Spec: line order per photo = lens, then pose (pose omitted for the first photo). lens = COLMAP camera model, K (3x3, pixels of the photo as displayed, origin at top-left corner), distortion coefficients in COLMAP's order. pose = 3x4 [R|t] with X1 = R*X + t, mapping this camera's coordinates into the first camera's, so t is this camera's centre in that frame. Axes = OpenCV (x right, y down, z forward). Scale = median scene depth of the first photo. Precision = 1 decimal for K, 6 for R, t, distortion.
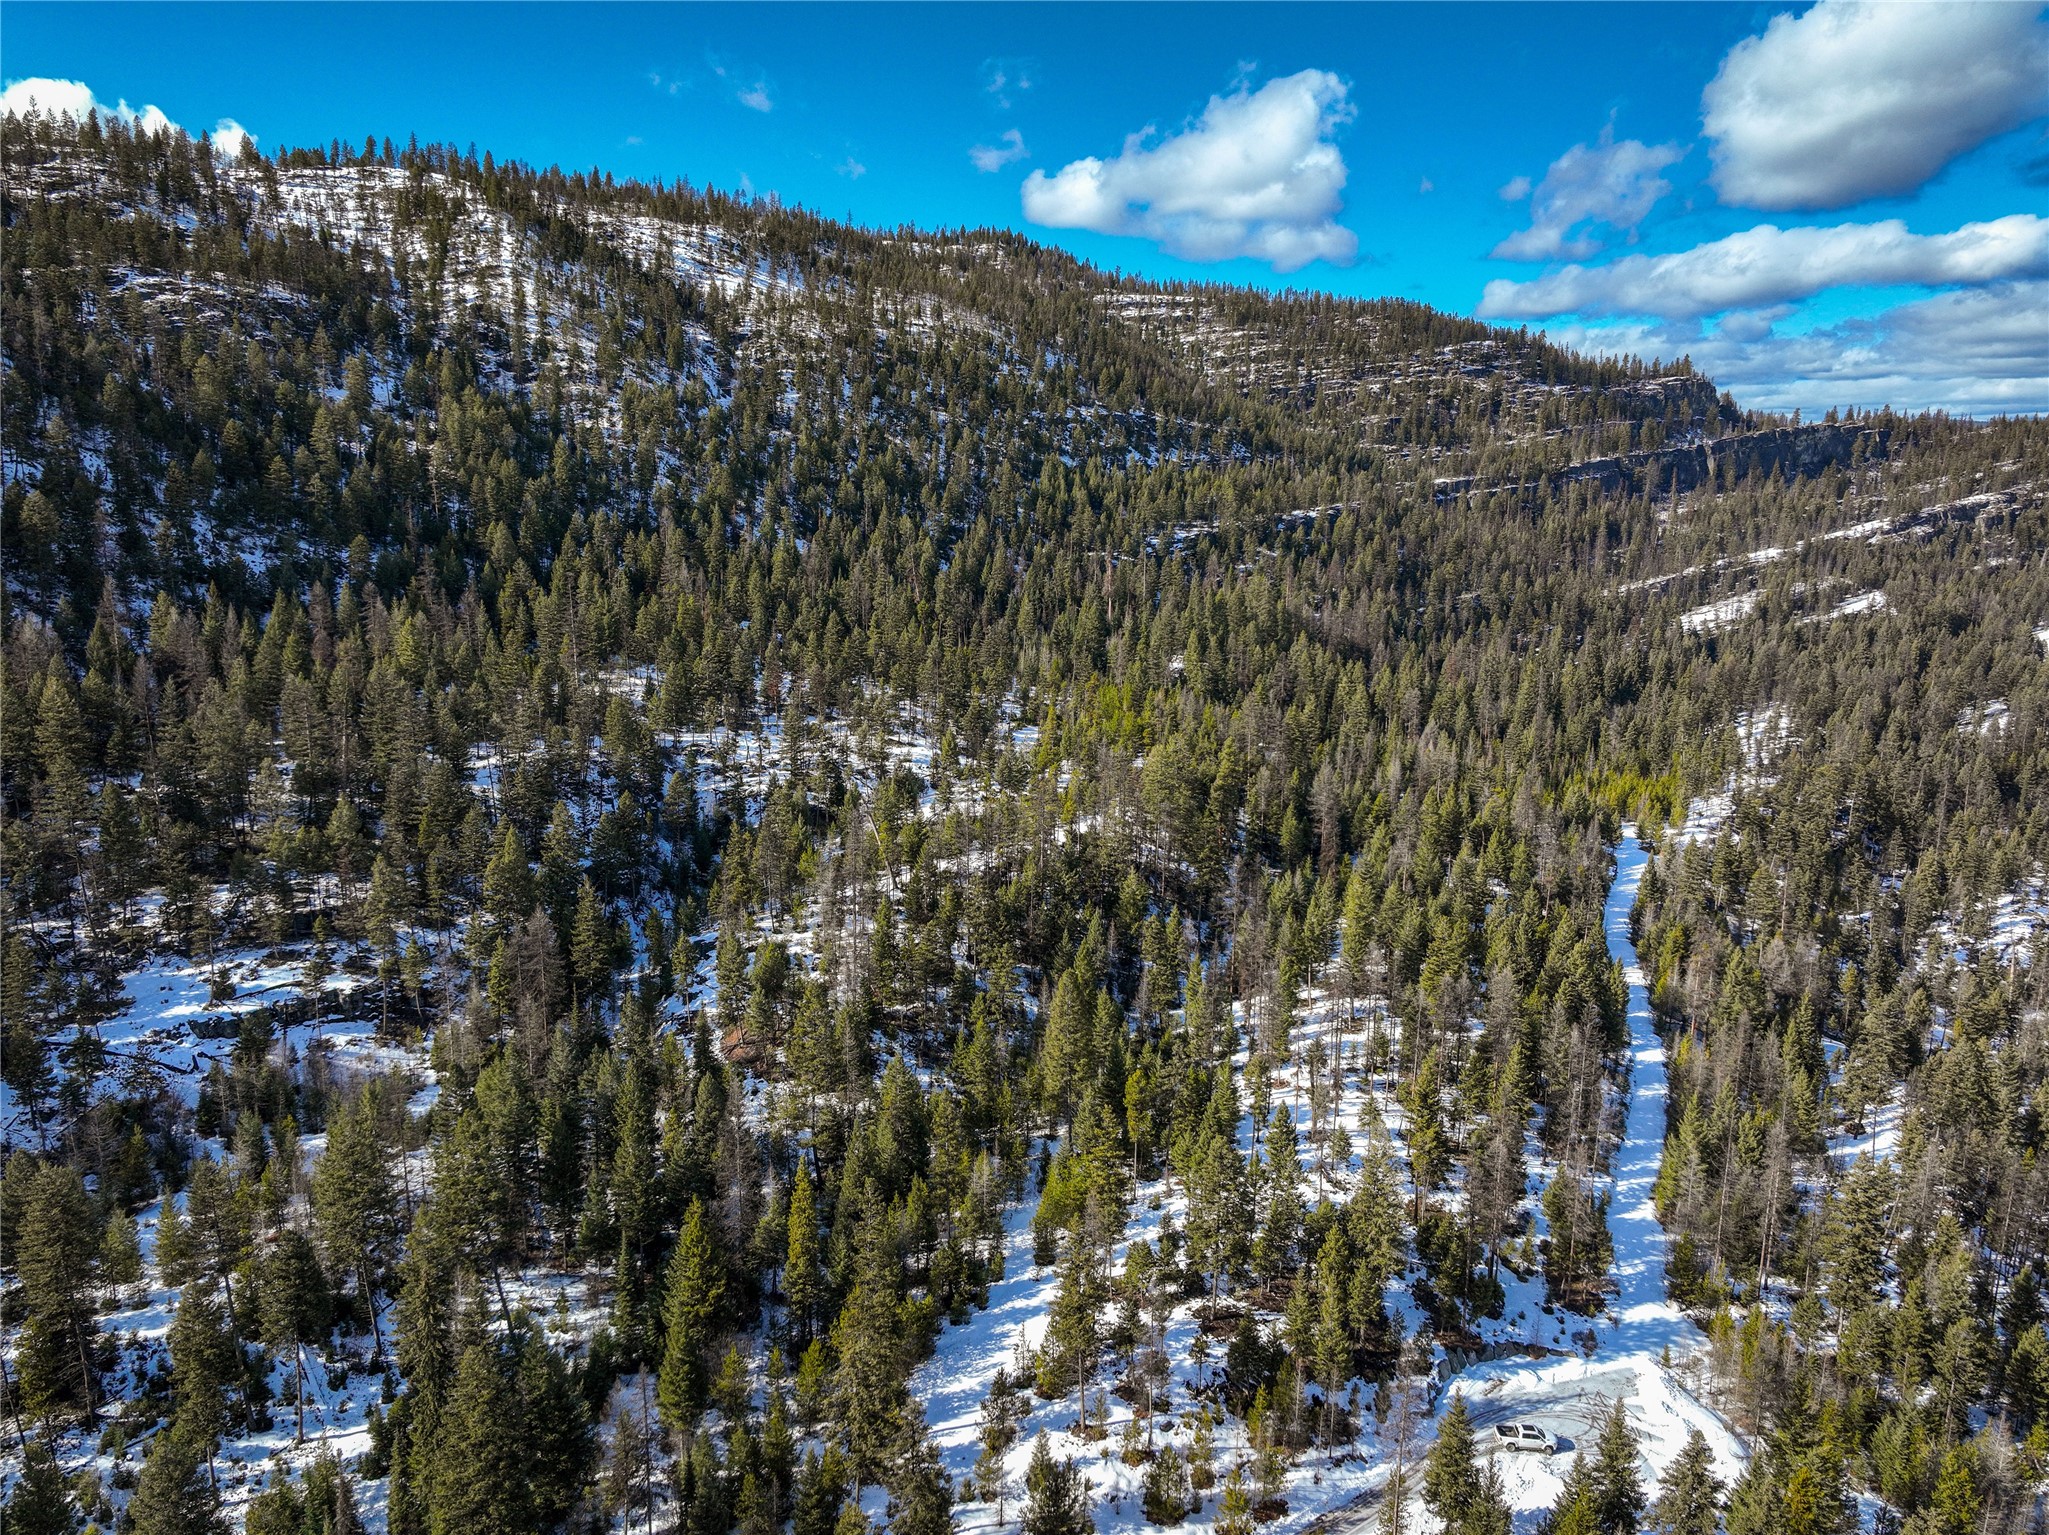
lens RADIAL K [[1441.5, 0, 1024.5], [0, 1441.5, 767.5], [0, 0, 1]] dist [0.000474, 0.006304]
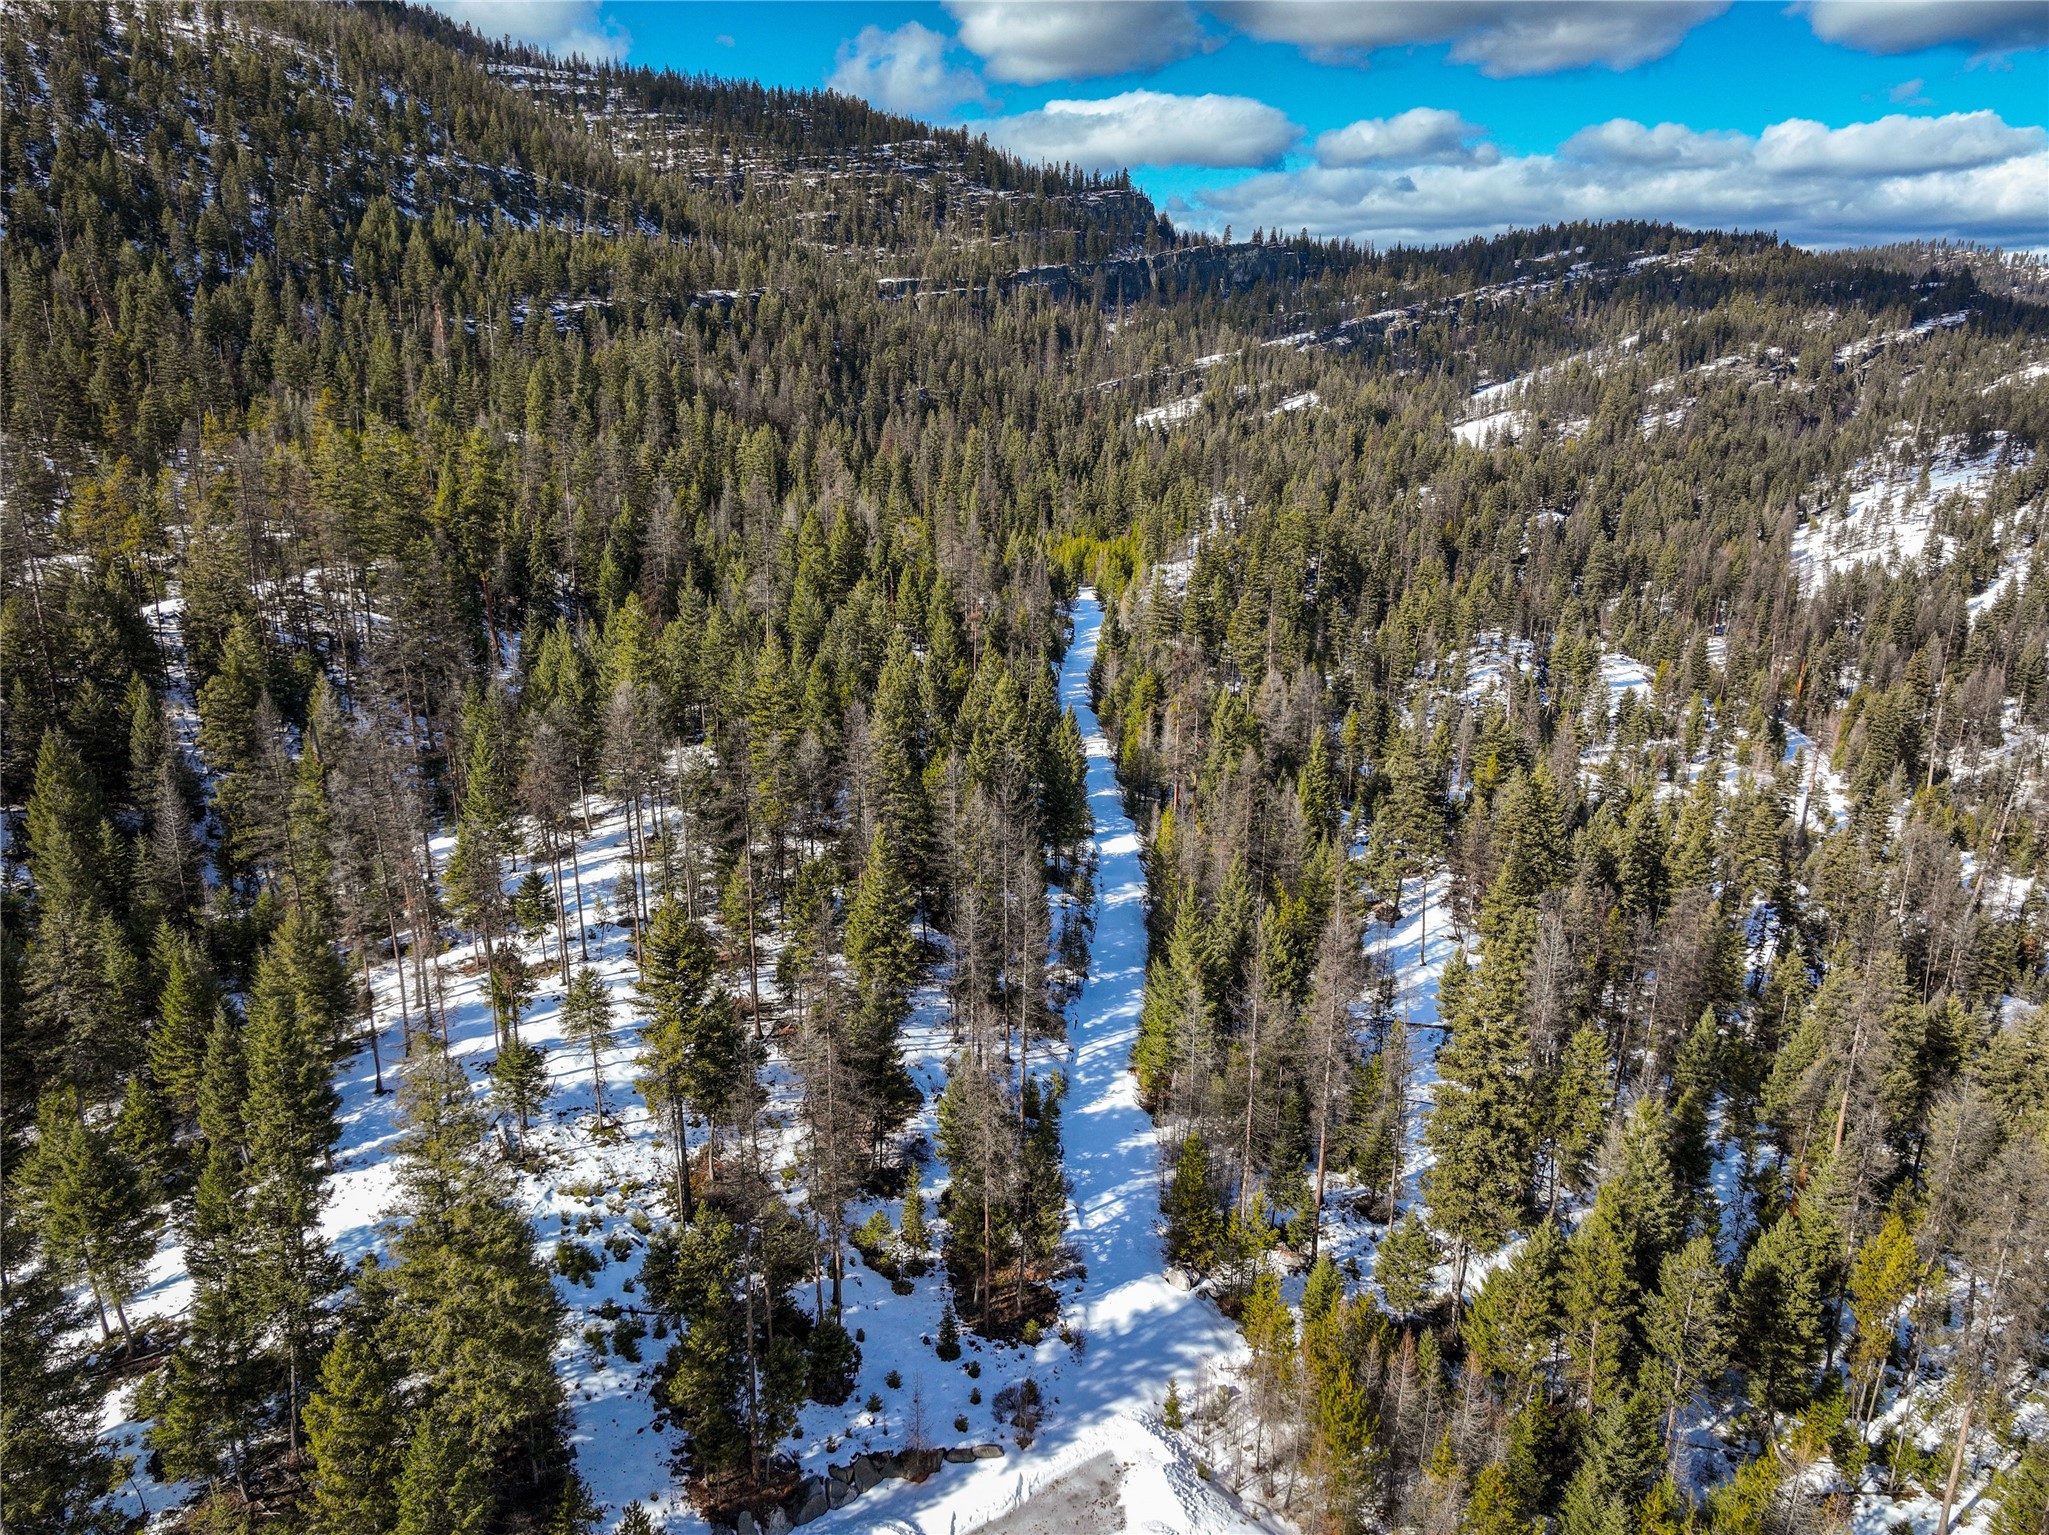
lens RADIAL K [[1441.5, 0, 1024.5], [0, 1441.5, 767.5], [0, 0, 1]] dist [0.000474, 0.006304]
pose [[0.939037, -0.092632, 0.331102, 0.080260], [0.062985, 0.993072, 0.099199, 0.043781], [-0.337997, -0.072297, 0.938366, 0.179948]]
